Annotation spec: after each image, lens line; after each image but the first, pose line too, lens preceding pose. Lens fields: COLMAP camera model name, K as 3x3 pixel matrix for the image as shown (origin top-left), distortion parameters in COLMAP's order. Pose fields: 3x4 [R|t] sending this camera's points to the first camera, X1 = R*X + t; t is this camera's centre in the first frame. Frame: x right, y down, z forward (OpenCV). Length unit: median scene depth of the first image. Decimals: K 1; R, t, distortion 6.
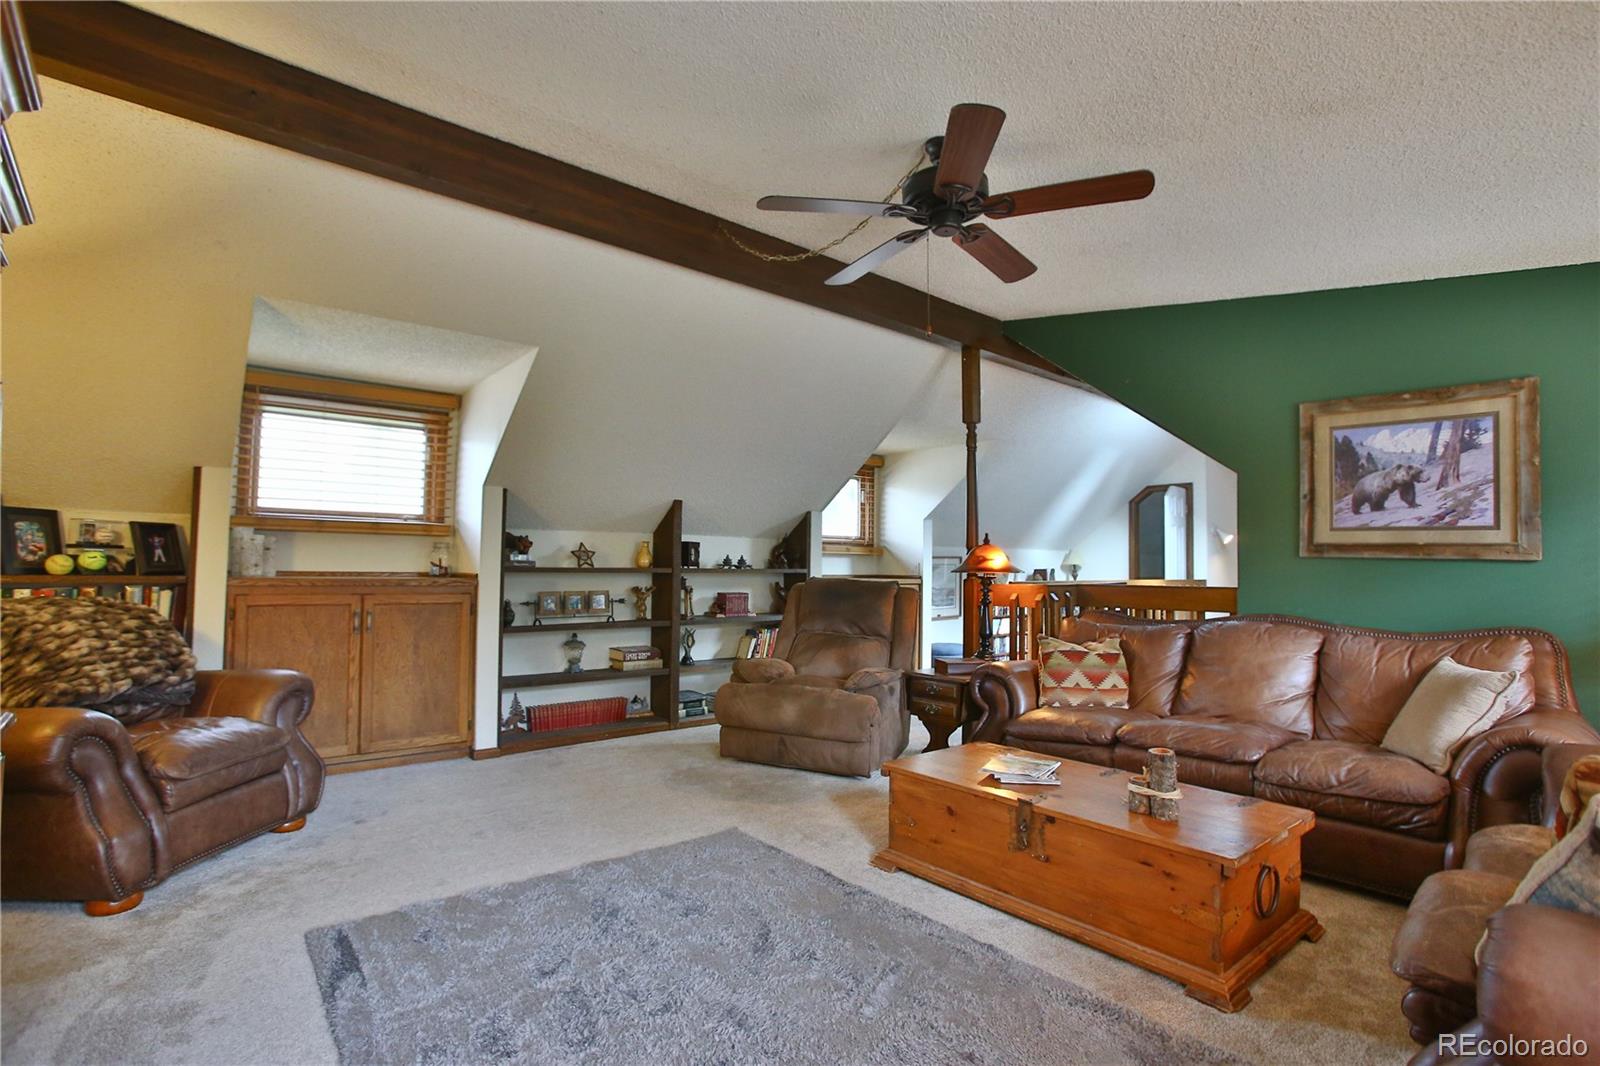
lens RADIAL K [[774.7, 0, 798.1], [0, 774.7, 528.7], [0, 0, 1]] dist [-0.073410, 0.030378]
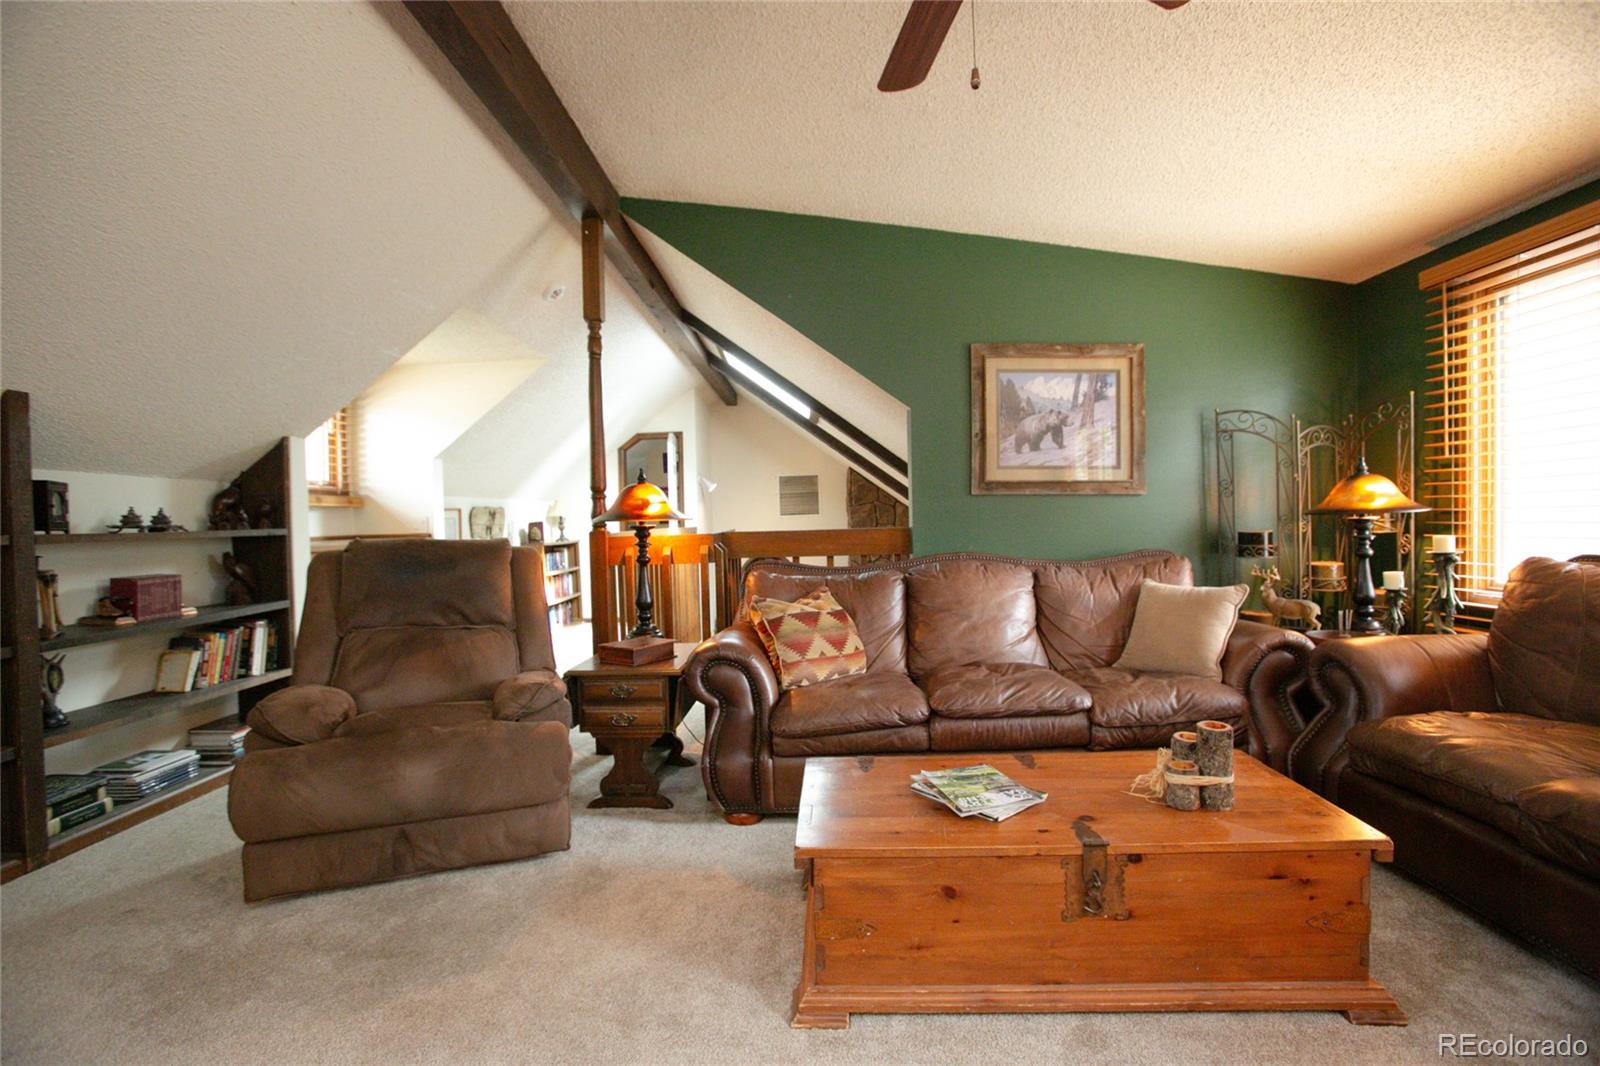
lens RADIAL K [[728.9, 0, 797.2], [0, 728.9, 526.7], [0, 0, 1]] dist [-0.070693, 0.024721]
pose [[0.671374, -0.035630, 0.740262, -0.219759], [-0.005233, 0.998591, 0.052810, 0.029781], [-0.741100, -0.039329, 0.670242, 0.514426]]
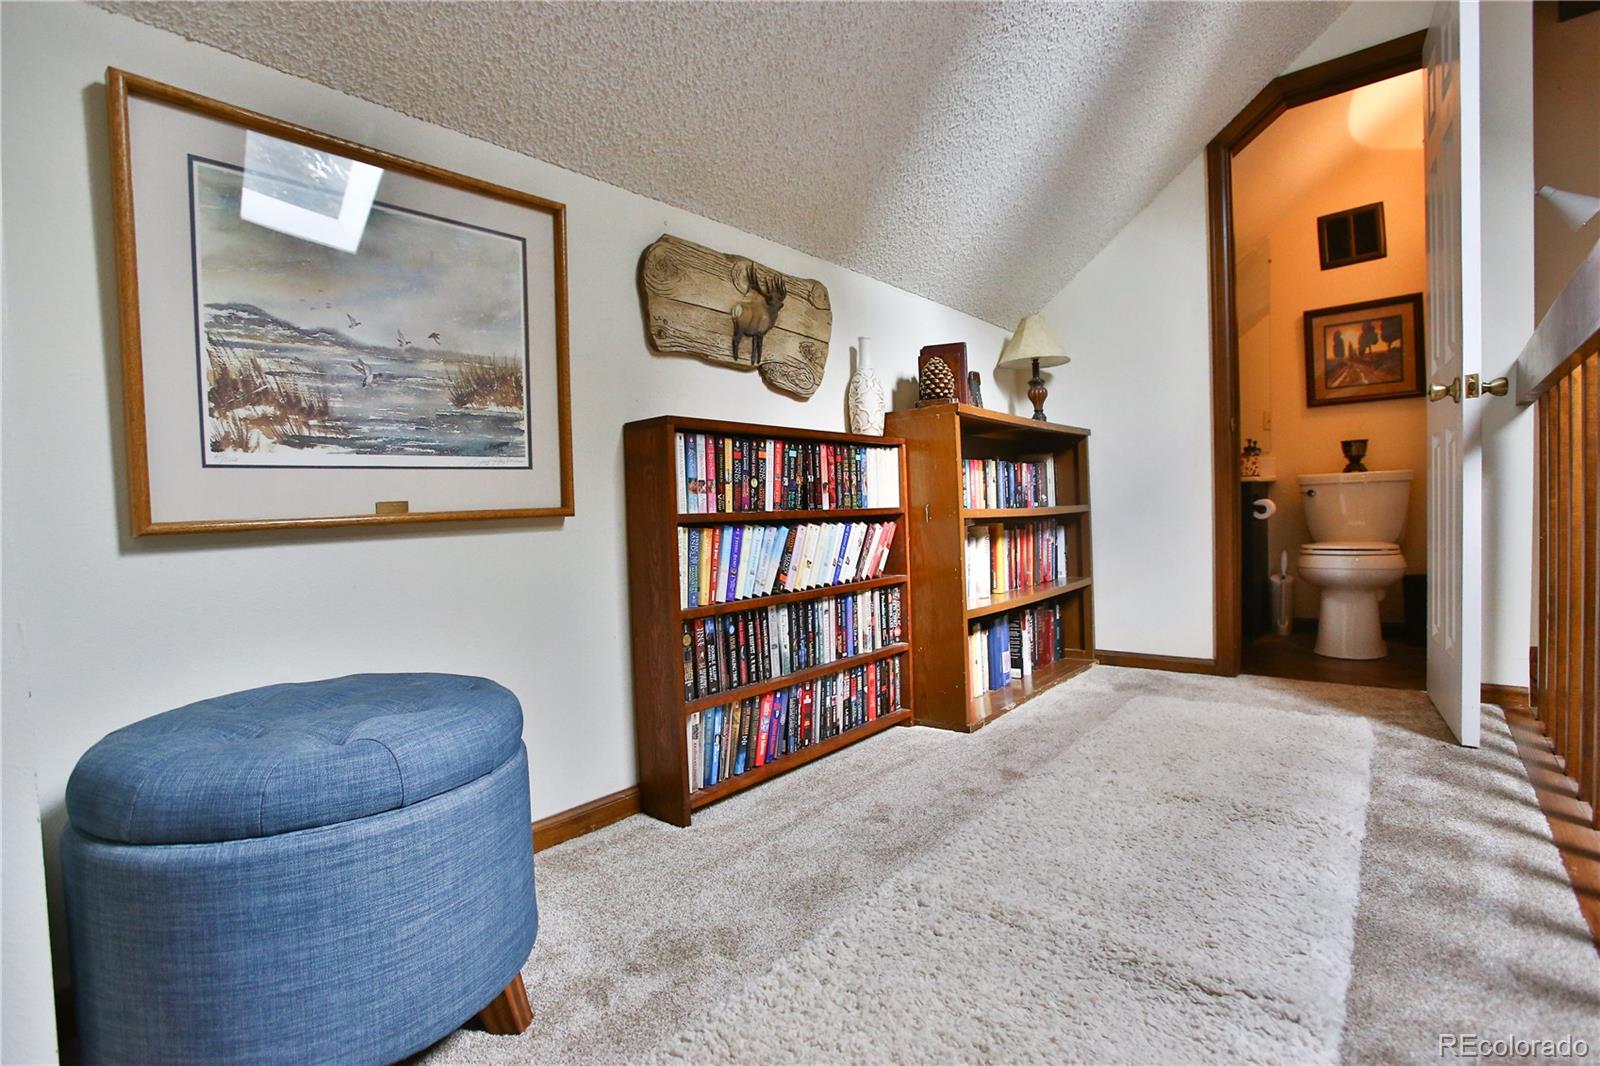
lens RADIAL K [[774.7, 0, 798.1], [0, 774.7, 528.7], [0, 0, 1]] dist [-0.073410, 0.030378]
pose [[0.987002, -0.034407, 0.156982, 0.504664], [0.021148, 0.996125, 0.085365, 0.214681], [-0.159311, -0.080935, 0.983905, 1.684259]]
